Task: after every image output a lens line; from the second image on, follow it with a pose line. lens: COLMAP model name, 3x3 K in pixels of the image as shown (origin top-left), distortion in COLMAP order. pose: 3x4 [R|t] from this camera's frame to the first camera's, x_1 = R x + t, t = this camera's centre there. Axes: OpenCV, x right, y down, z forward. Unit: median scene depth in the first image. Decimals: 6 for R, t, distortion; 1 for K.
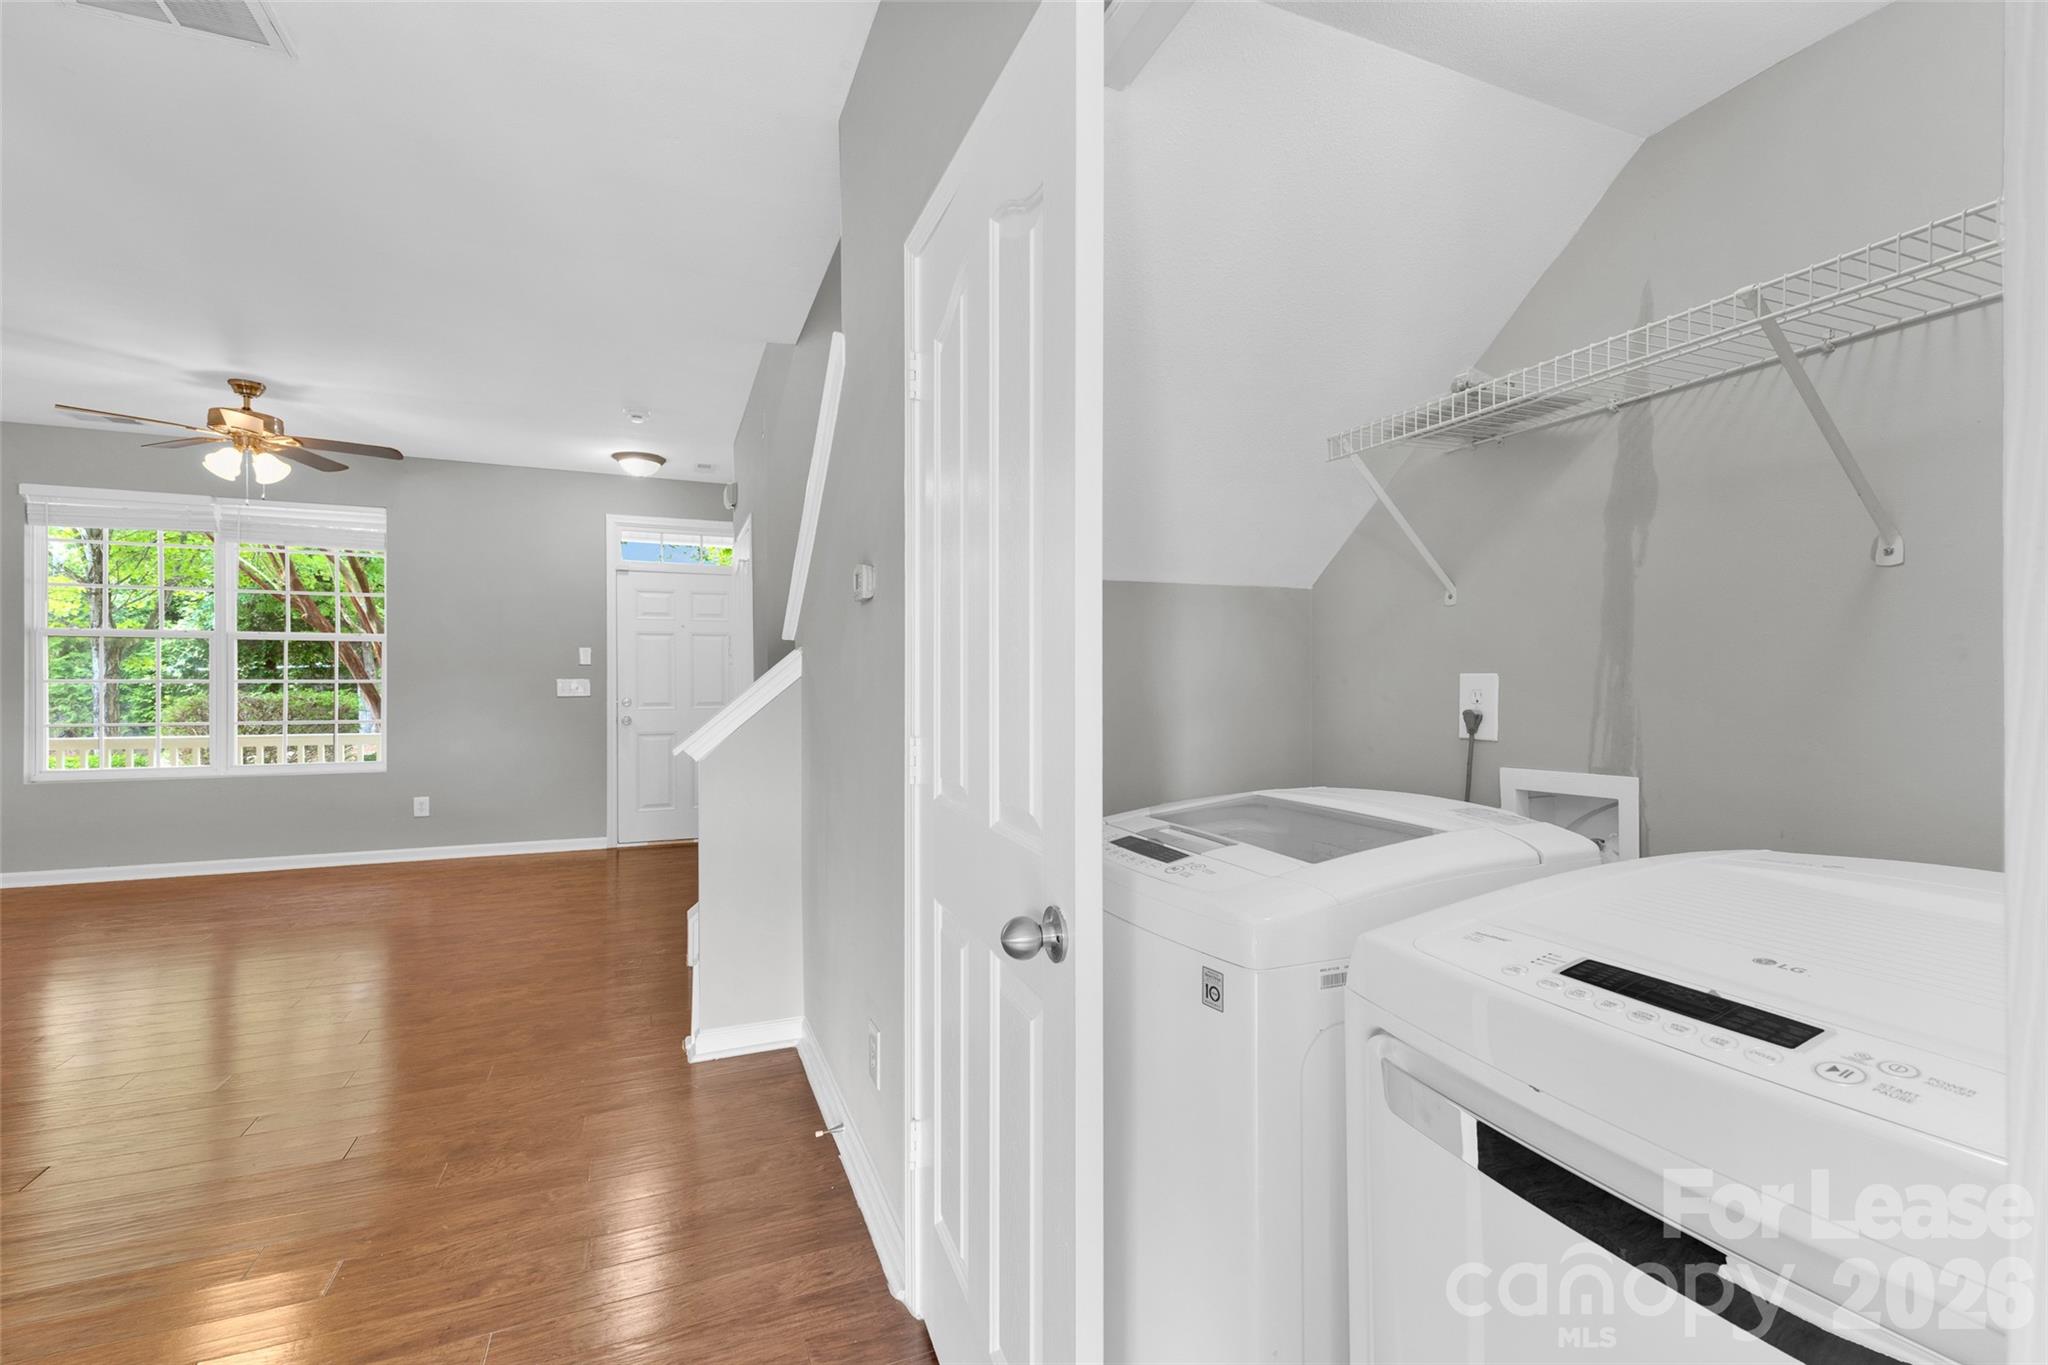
lens RADIAL K [[889.5, 0, 1015.7], [0, 889.5, 685.4], [0, 0, 1]] dist [0.014604, -0.001409]
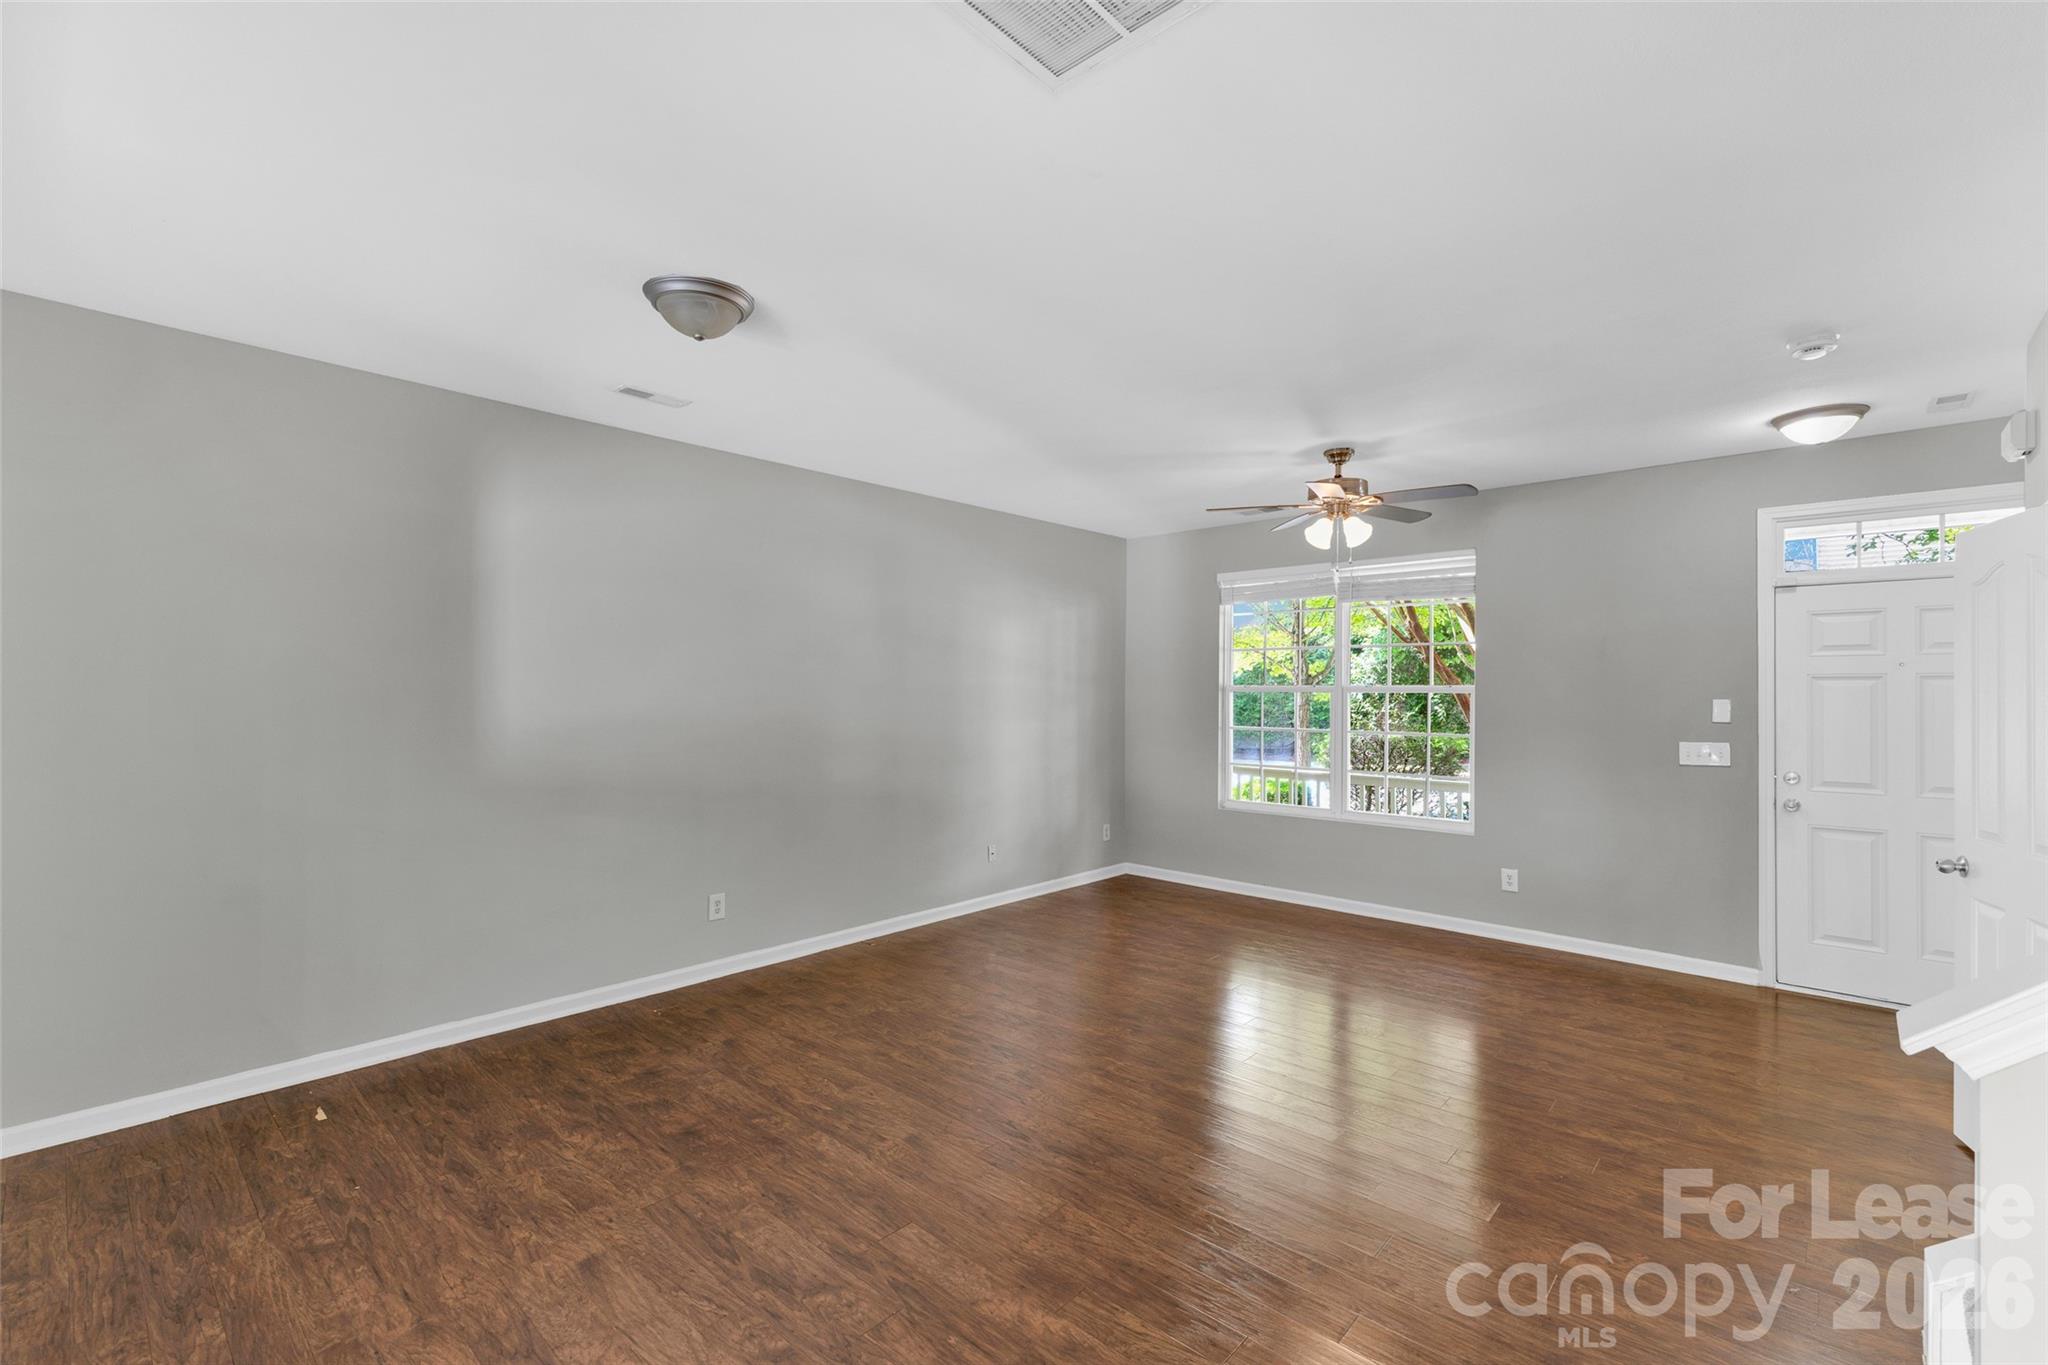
lens RADIAL K [[889.5, 0, 1028.6], [0, 889.5, 690.2], [0, 0, 1]] dist [0.014604, -0.001409]
pose [[0.431617, 0.000777, -0.902056, -0.079434], [-0.007001, 0.999972, -0.002488, -0.049504], [0.902030, 0.007390, 0.431611, 0.203810]]
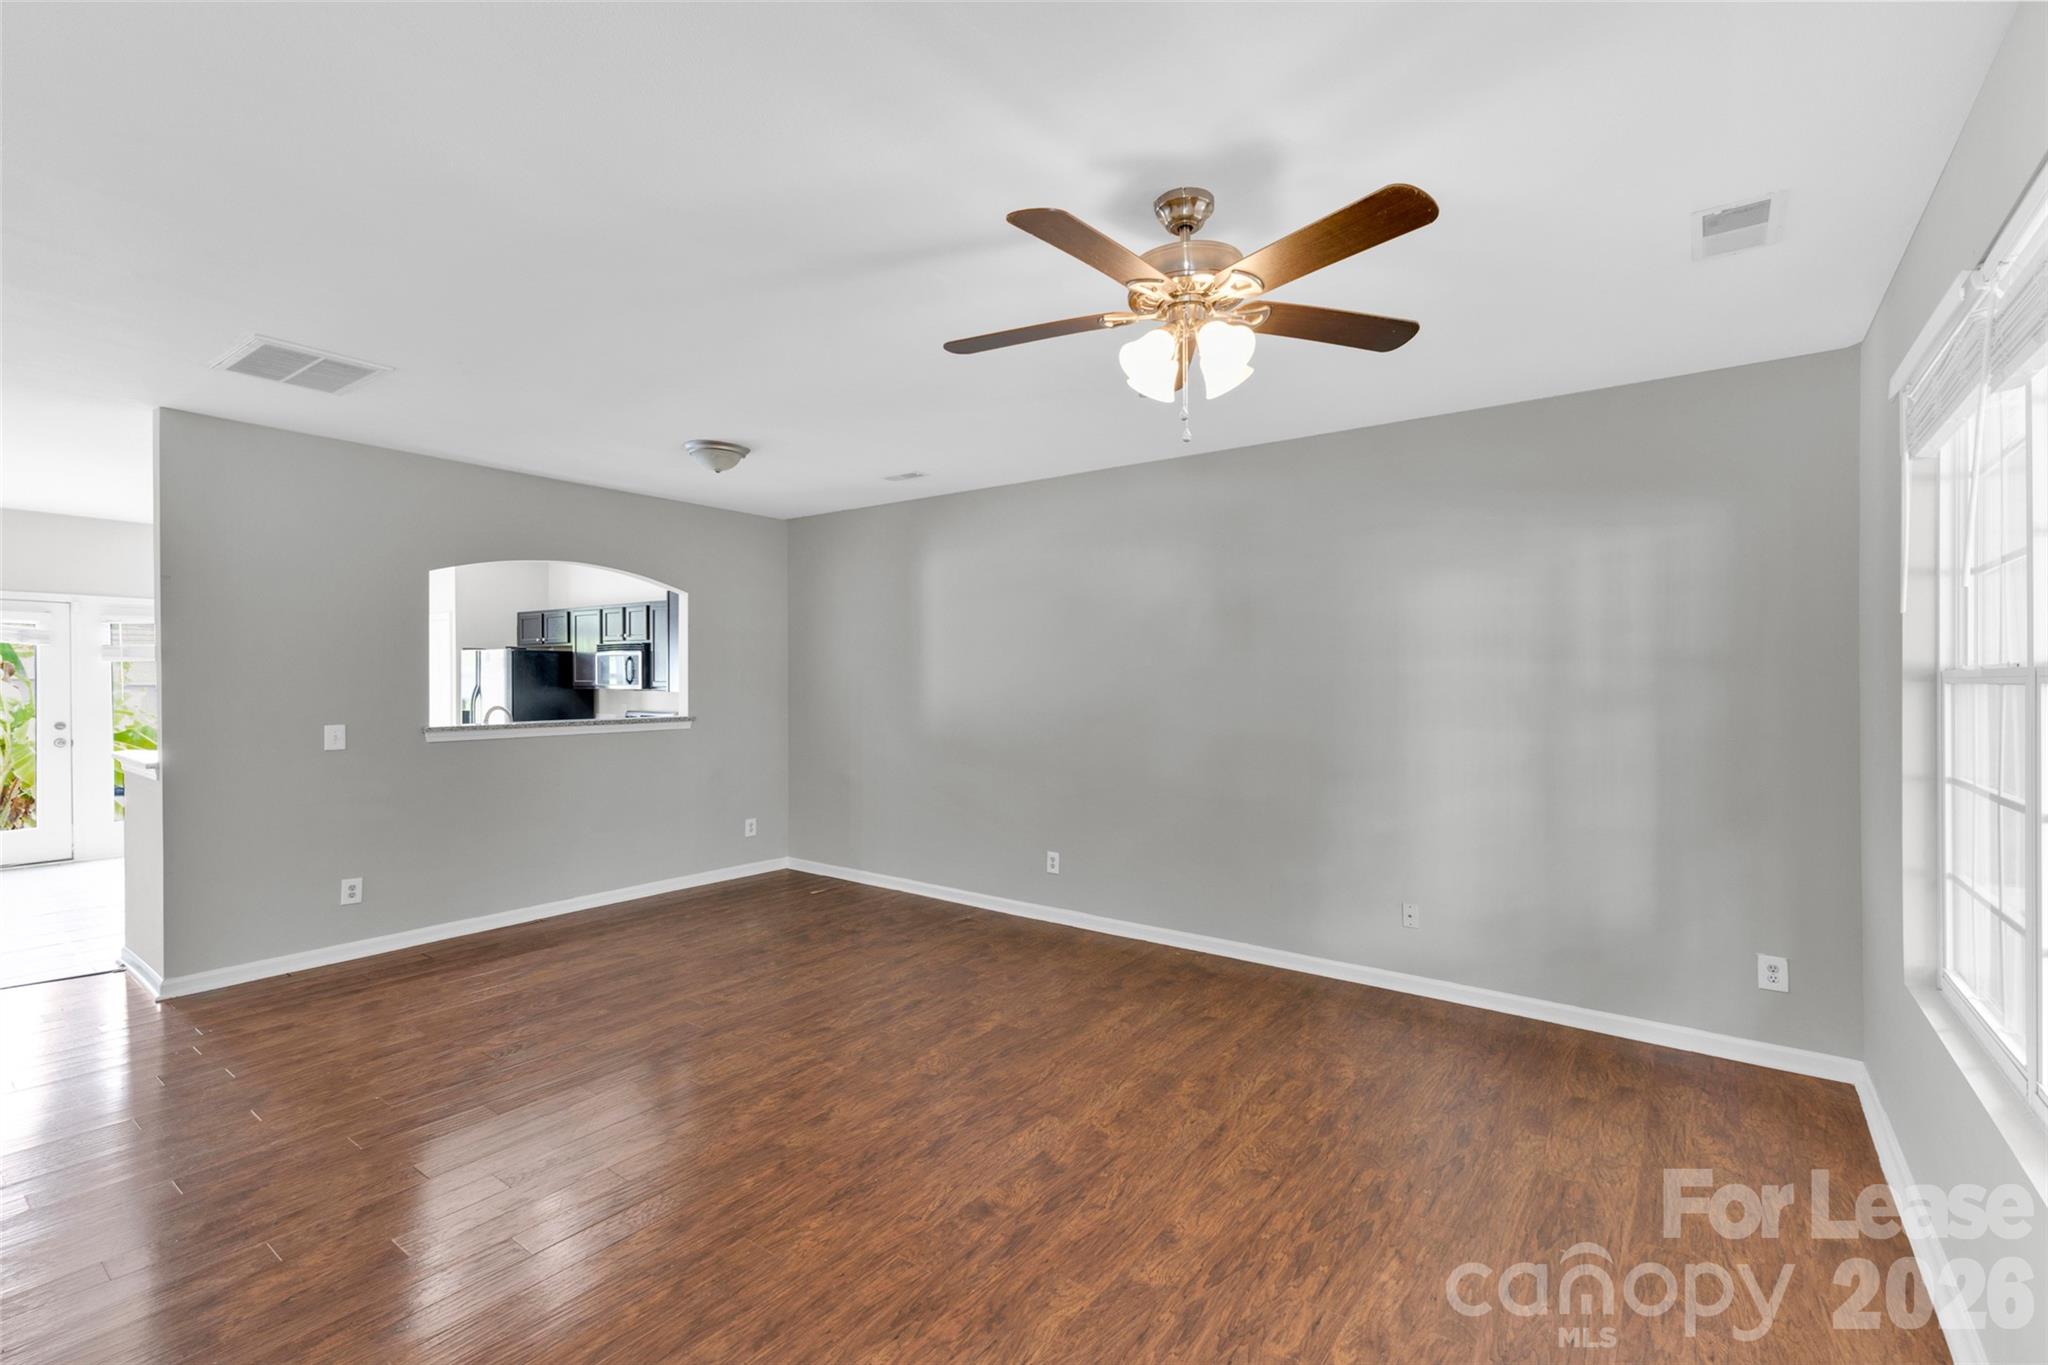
lens RADIAL K [[889.5, 0, 1044.0], [0, 889.5, 681.1], [0, 0, 1]] dist [0.014604, -0.001409]
pose [[-0.850607, 0.000884, -0.525801, -0.415019], [-0.001803, 0.999988, 0.004597, -0.055058], [0.525798, 0.004858, -0.850595, 1.117876]]
